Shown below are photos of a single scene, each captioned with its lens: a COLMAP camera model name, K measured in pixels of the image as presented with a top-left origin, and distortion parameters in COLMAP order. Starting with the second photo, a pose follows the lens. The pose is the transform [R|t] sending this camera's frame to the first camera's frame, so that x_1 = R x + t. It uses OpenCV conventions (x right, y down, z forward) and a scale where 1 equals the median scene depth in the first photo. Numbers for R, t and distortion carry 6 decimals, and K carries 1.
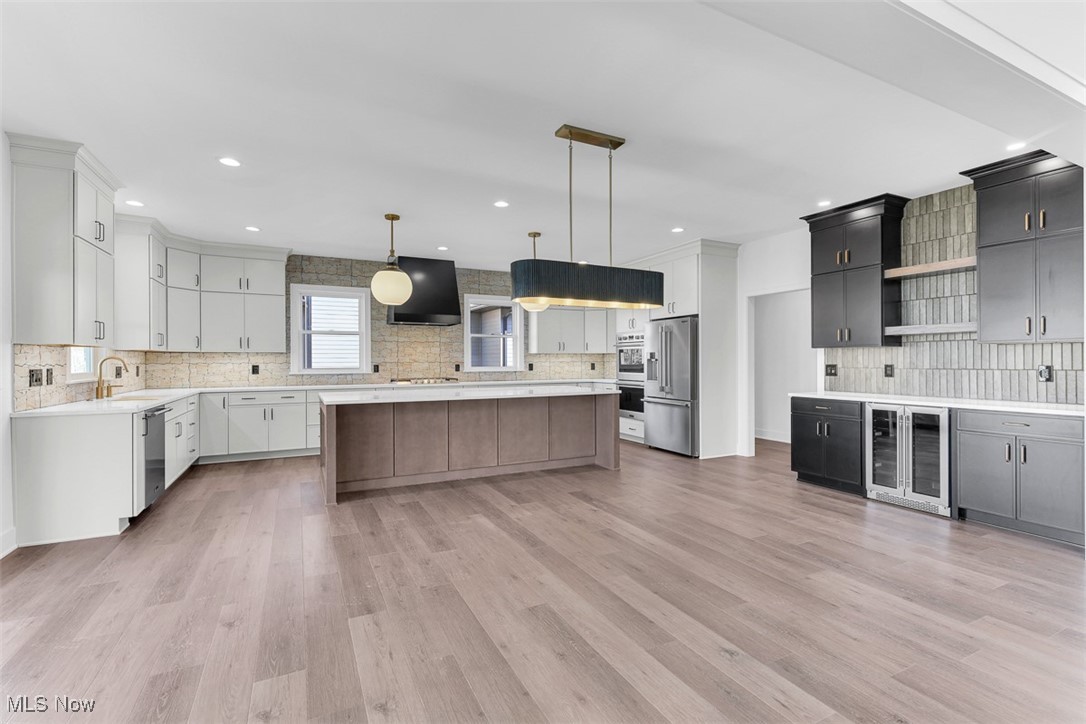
lens RADIAL K [[484.2, 0, 578.2], [0, 484.2, 360.1], [0, 0, 1]] dist [0.005958, -0.002686]
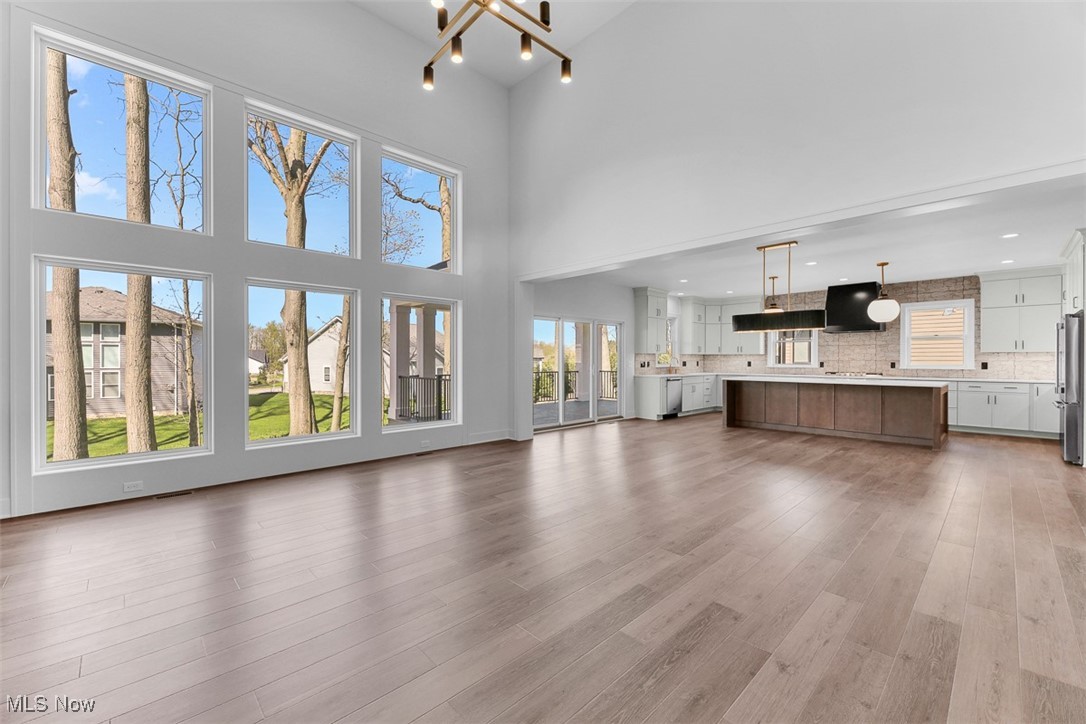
lens RADIAL K [[484.2, 0, 513.1], [0, 484.2, 362.3], [0, 0, 1]] dist [0.005958, -0.002686]
pose [[0.231559, 0.010741, -0.972762, 1.097127], [0.000724, 0.999937, 0.011214, -0.008703], [0.972821, -0.003301, 0.231537, -0.325884]]
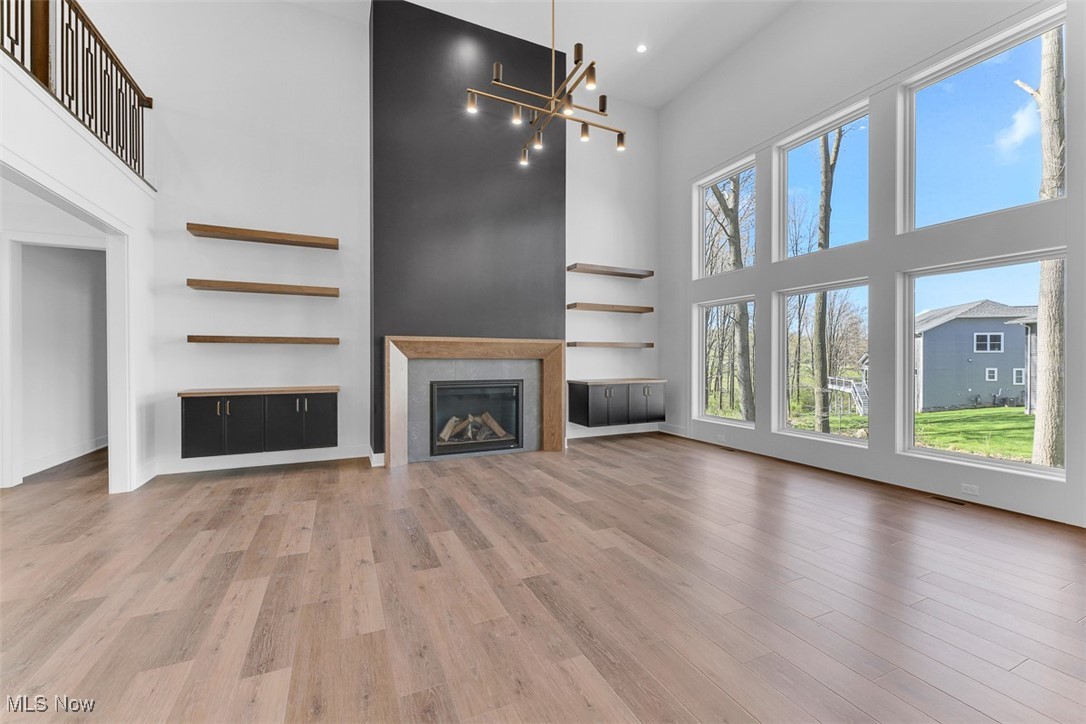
lens RADIAL K [[484.2, 0, 573.4], [0, 484.2, 360.4], [0, 0, 1]] dist [0.005958, -0.002686]
pose [[-0.995906, 0.001326, 0.090387, 0.433422], [0.001809, 0.999984, 0.005269, -0.005746], [-0.090379, 0.005411, -0.995893, 0.576386]]
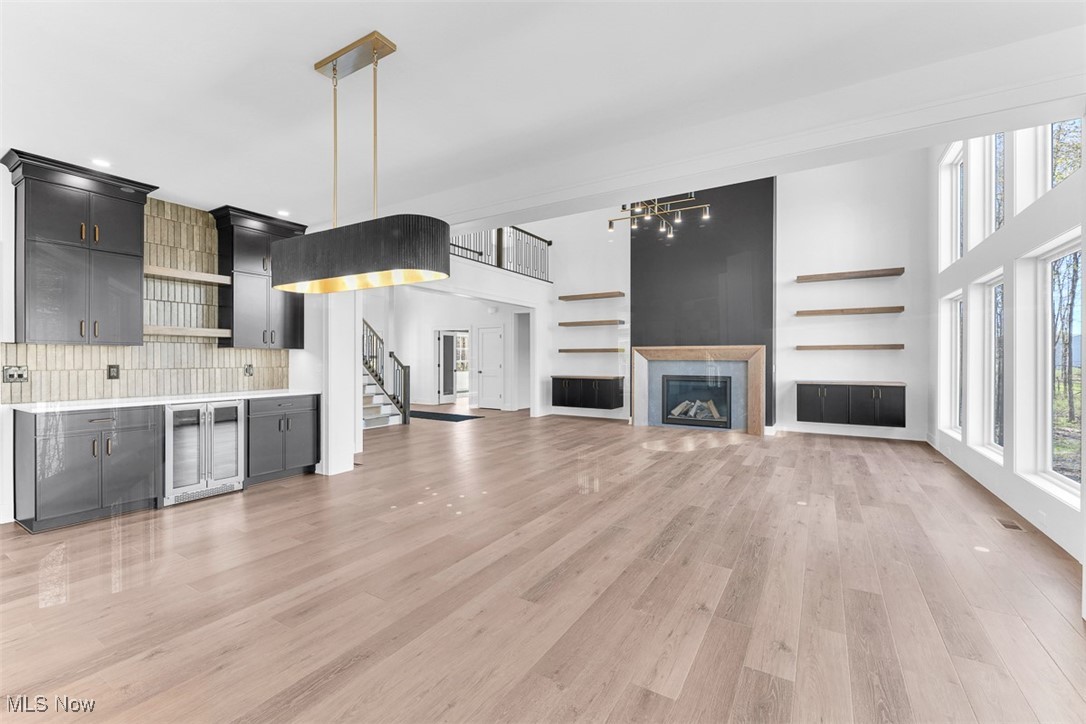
lens RADIAL K [[455.8, 0, 520.8], [0, 455.8, 364.0], [0, 0, 1]] dist [0.002010, -0.002088]
pose [[-0.447467, -0.004631, 0.894288, -0.451186], [-0.001529, 0.999989, 0.004414, 0.001951], [-0.894299, 0.000608, -0.447470, 0.692763]]
